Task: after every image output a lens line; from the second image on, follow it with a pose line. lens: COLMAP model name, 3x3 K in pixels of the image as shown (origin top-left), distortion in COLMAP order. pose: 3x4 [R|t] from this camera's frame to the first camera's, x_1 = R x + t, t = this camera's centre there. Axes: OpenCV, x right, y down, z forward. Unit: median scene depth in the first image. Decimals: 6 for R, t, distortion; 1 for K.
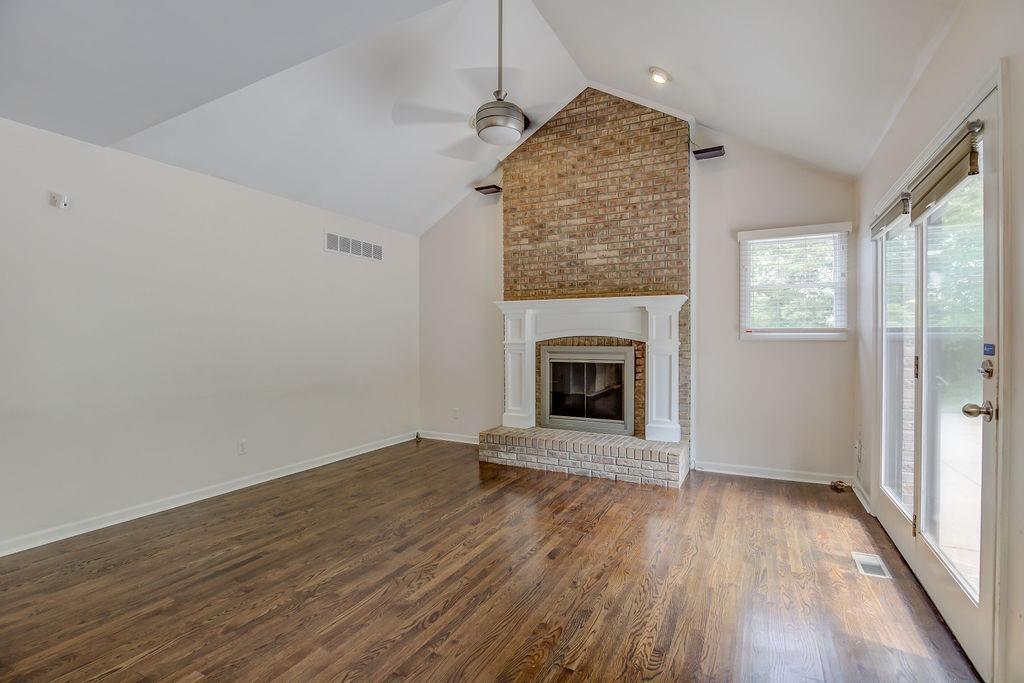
lens RADIAL K [[469.7, 0, 515.5], [0, 469.7, 341.9], [0, 0, 1]] dist [-0.021968, -0.000770]
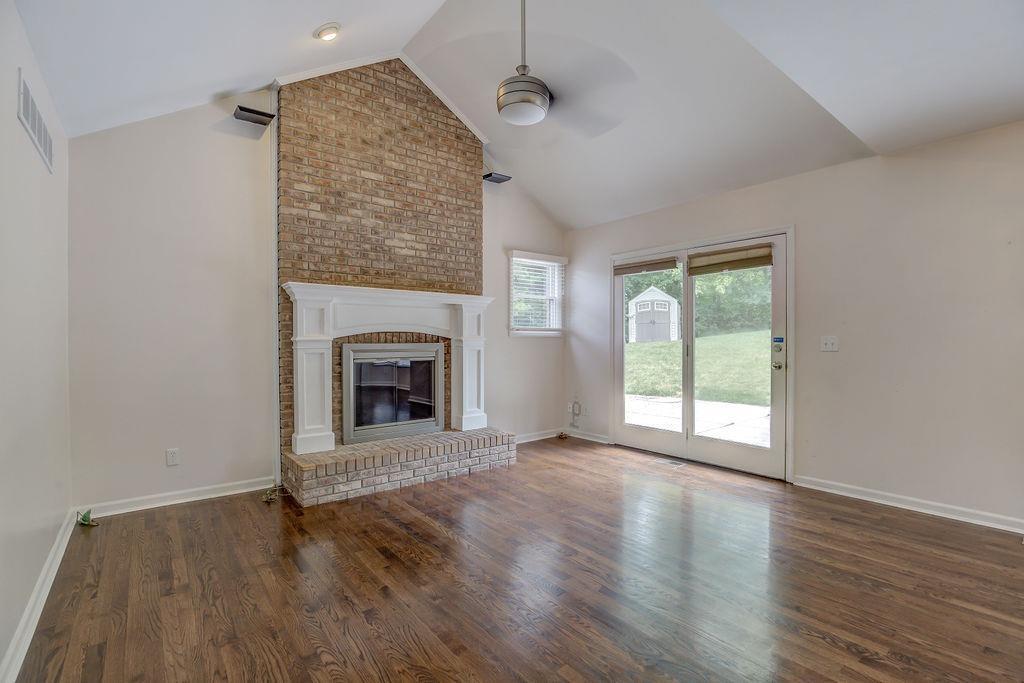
lens RADIAL K [[469.7, 0, 514.3], [0, 469.7, 342.5], [0, 0, 1]] dist [-0.021968, -0.000770]
pose [[0.409742, -0.007533, 0.912170, -0.595640], [0.006709, 0.999964, 0.005244, 0.005075], [-0.912177, 0.003971, 0.409778, 0.432548]]
